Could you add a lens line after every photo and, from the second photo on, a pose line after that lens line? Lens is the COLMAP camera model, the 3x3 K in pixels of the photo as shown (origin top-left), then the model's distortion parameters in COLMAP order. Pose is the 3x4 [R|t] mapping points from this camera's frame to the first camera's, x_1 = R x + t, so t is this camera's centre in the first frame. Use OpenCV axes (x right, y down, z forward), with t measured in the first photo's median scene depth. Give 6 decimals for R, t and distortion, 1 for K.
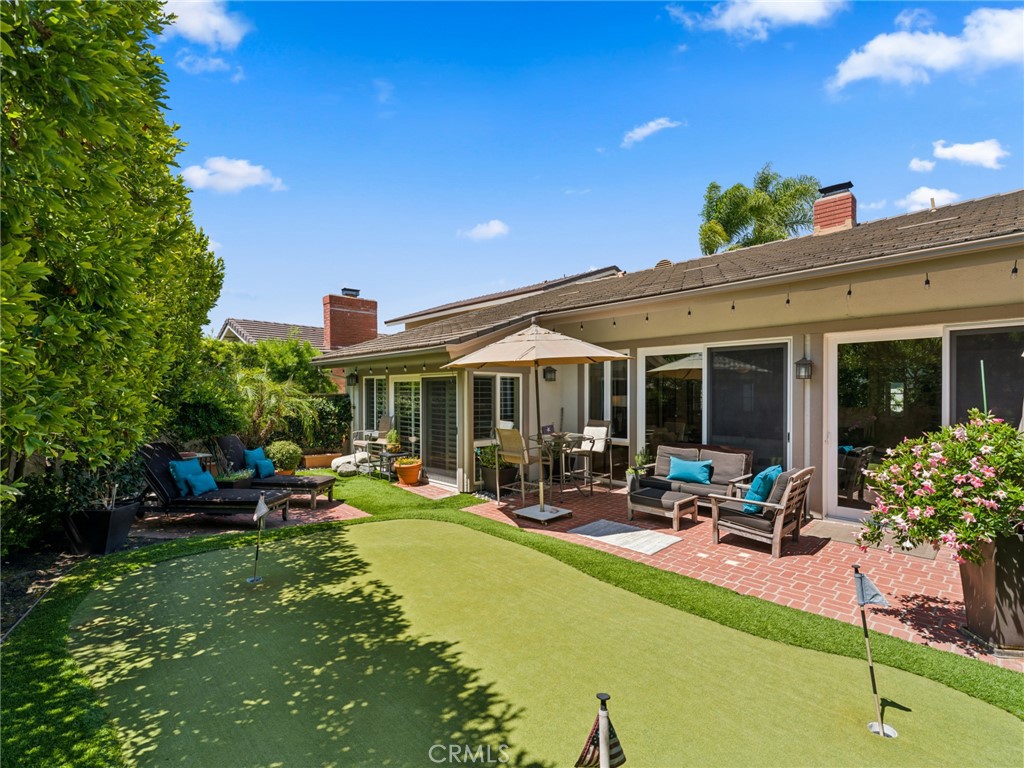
lens RADIAL K [[468.7, 0, 512.6], [0, 468.7, 389.0], [0, 0, 1]] dist [0.000127, -0.001994]
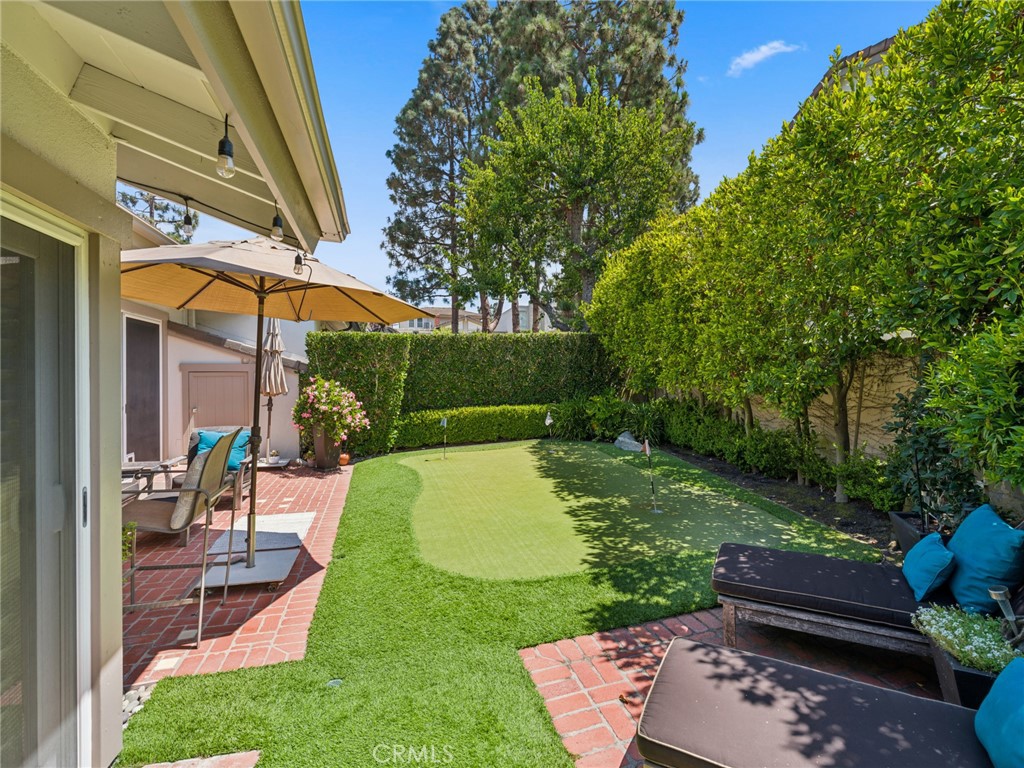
lens RADIAL K [[468.7, 0, 512.2], [0, 468.7, 382.4], [0, 0, 1]] dist [0.000127, -0.001994]
pose [[-0.882602, -0.001888, 0.470117, -0.682040], [-0.001828, 0.999998, 0.000584, 0.059418], [-0.470117, -0.000344, -0.882604, 1.939266]]
